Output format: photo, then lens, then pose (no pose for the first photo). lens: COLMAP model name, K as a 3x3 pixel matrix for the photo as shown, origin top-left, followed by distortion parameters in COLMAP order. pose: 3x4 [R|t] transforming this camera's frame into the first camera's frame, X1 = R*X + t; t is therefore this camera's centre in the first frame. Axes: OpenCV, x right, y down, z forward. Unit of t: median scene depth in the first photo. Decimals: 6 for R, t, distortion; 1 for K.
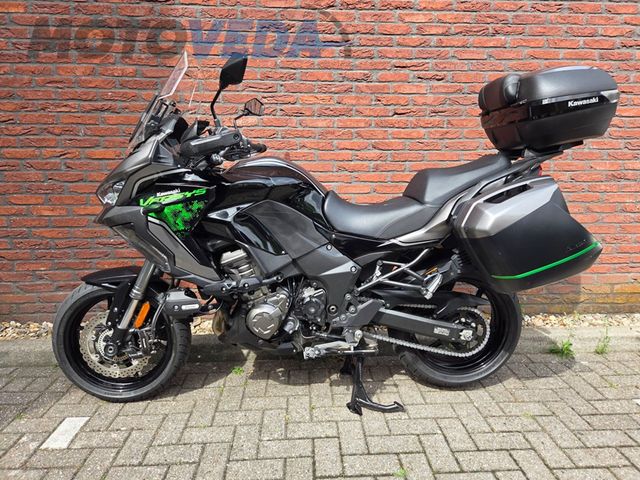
lens RADIAL K [[432.5, 0, 320.9], [0, 432.5, 231.5], [0, 0, 1]] dist [0.070989, -0.059054]
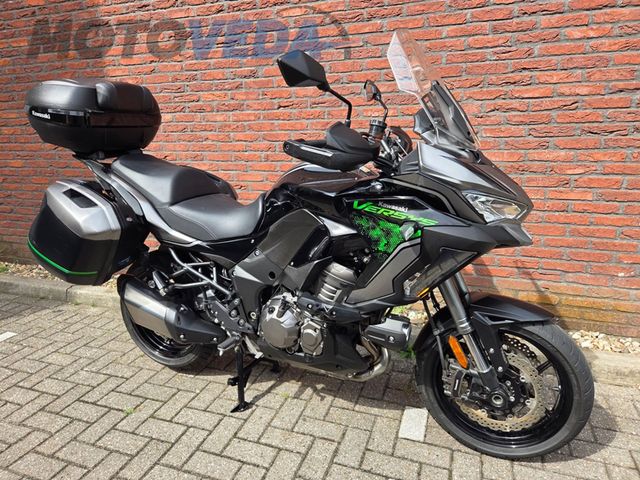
lens RADIAL K [[432.5, 0, 313.1], [0, 432.5, 233.0], [0, 0, 1]] dist [0.070989, -0.059054]
pose [[0.918670, 0.070844, -0.388620, 0.833747], [-0.041459, 0.995645, 0.083496, -0.069350], [0.392843, -0.060593, 0.917607, 0.052619]]
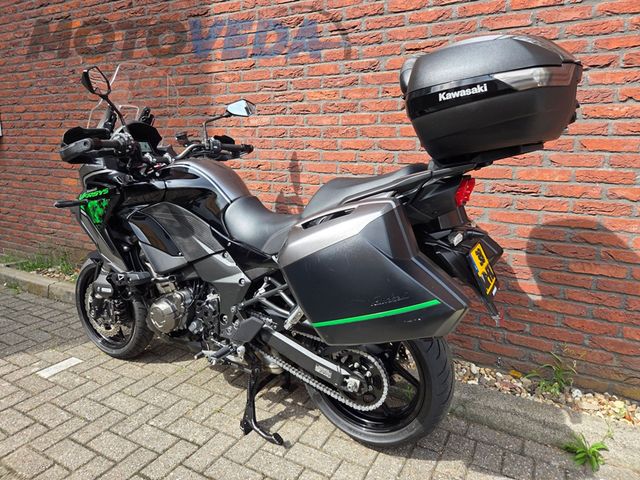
lens RADIAL K [[432.5, 0, 317.1], [0, 432.5, 232.4], [0, 0, 1]] dist [0.070989, -0.059054]
pose [[0.845246, 0.109560, -0.523026, 0.606524], [-0.093515, 0.993980, 0.057086, -0.077109], [0.526132, 0.000659, 0.850403, 0.244665]]
